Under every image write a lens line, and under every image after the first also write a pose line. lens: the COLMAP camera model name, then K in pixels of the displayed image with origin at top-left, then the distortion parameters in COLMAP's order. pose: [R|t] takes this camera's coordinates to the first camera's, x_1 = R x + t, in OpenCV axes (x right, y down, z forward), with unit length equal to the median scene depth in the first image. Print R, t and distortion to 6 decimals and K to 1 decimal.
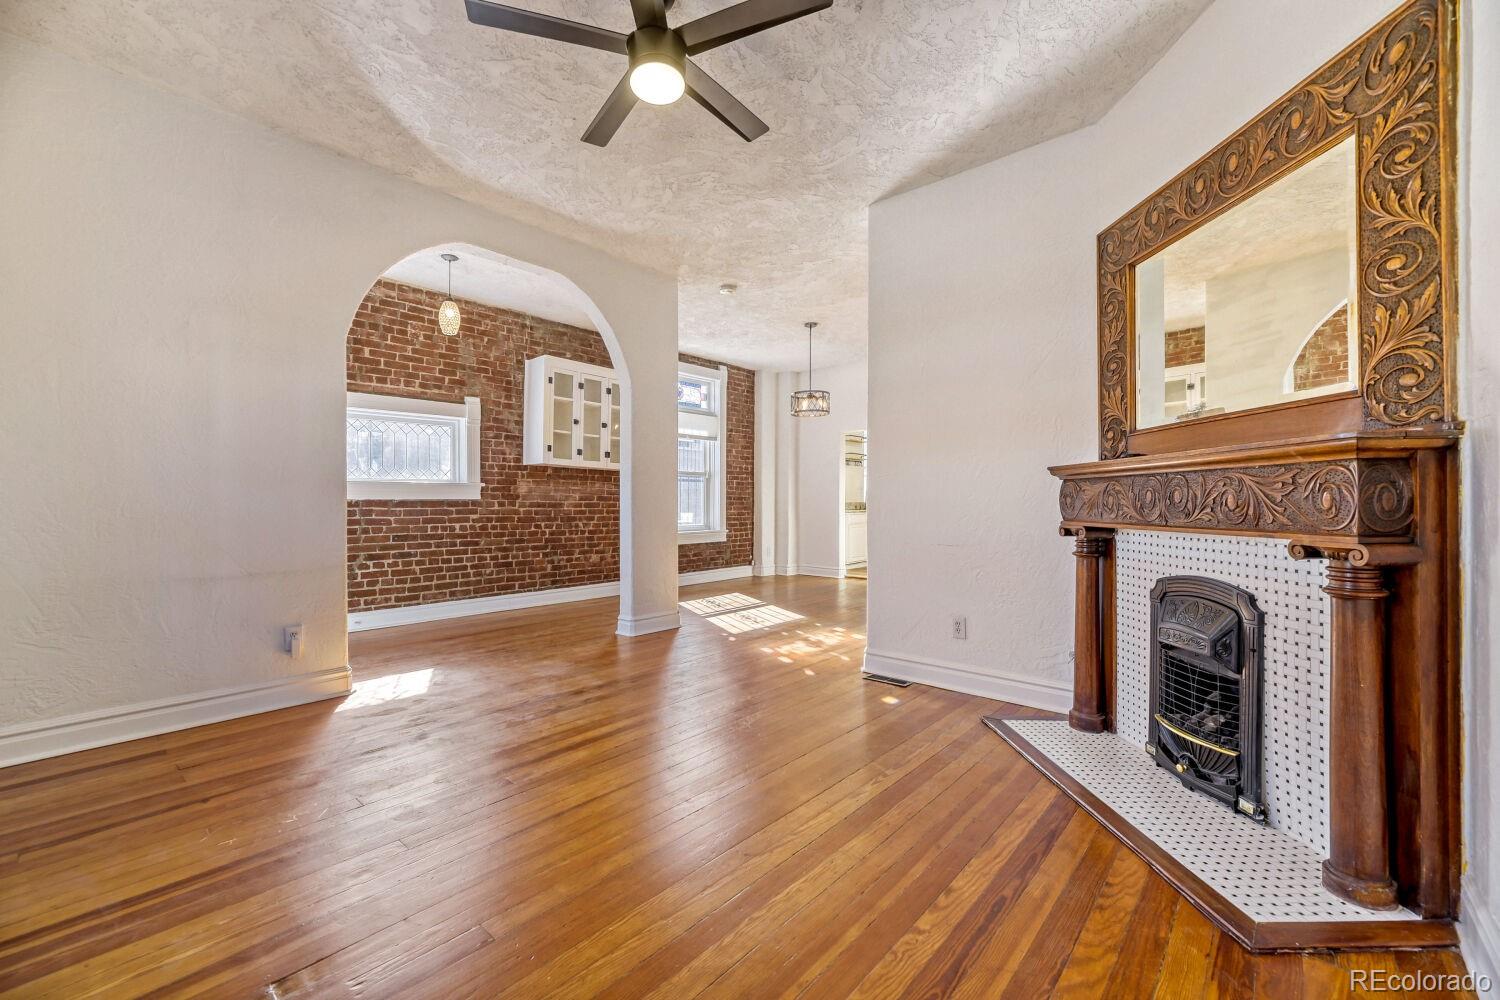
lens RADIAL K [[615.1, 0, 749.0], [0, 615.1, 499.3], [0, 0, 1]] dist [-0.003432, -0.000254]
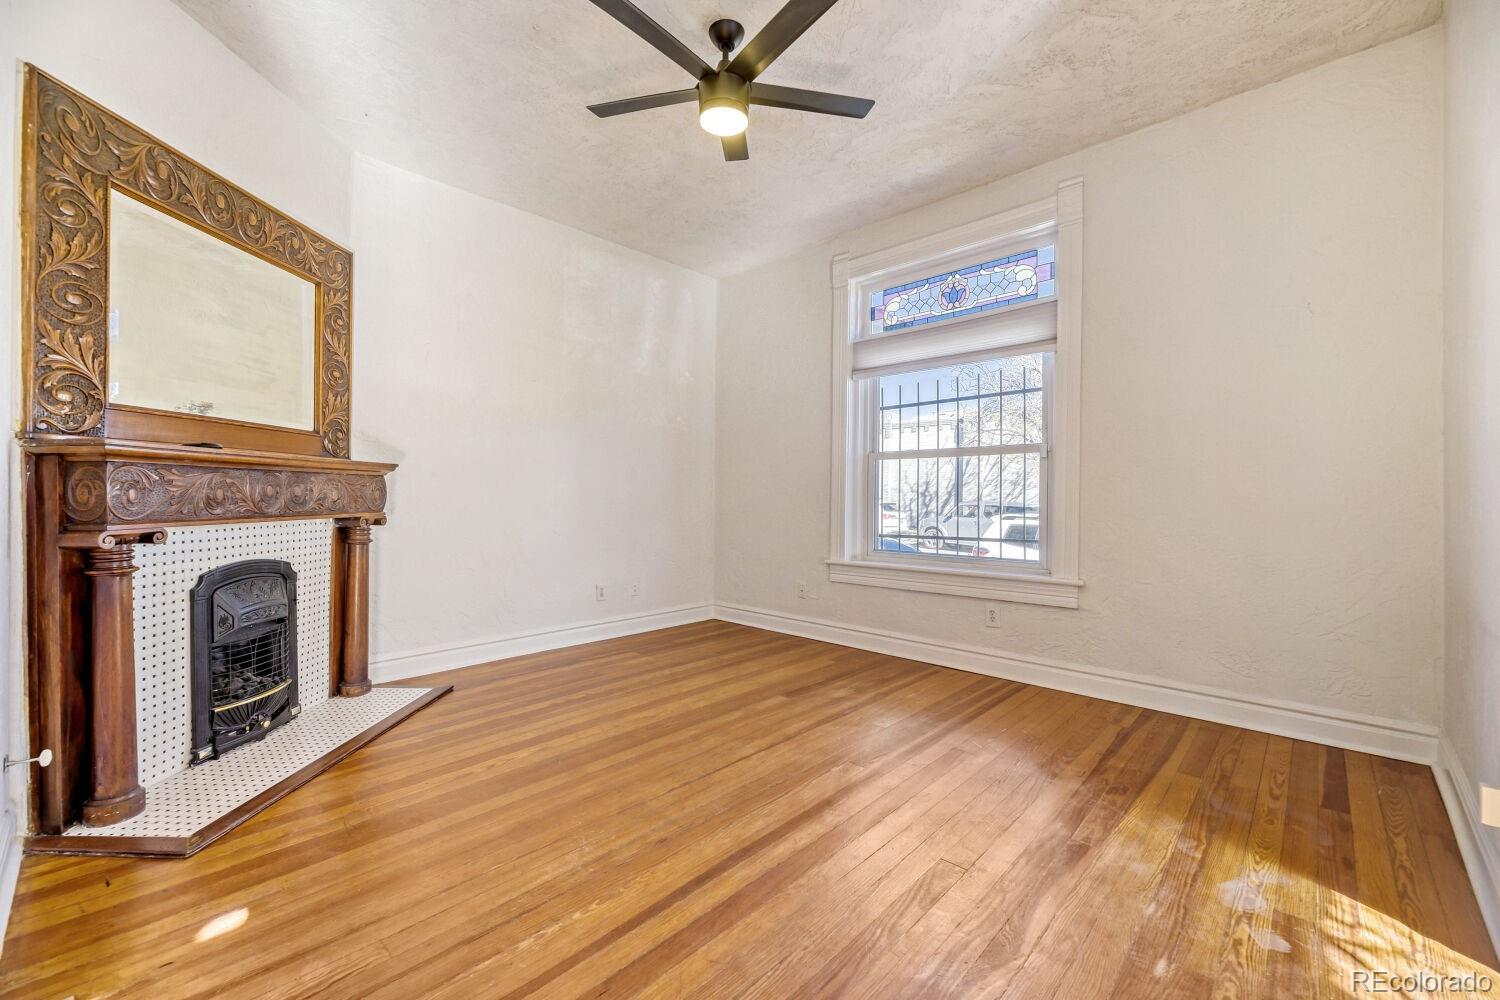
lens RADIAL K [[615.1, 0, 750.5], [0, 615.1, 500.0], [0, 0, 1]] dist [-0.003432, -0.000254]
pose [[-0.999413, -0.003252, 0.034090, -0.251070], [-0.003449, 0.999978, -0.005715, 0.016200], [-0.034071, -0.005829, -0.999402, 2.119017]]
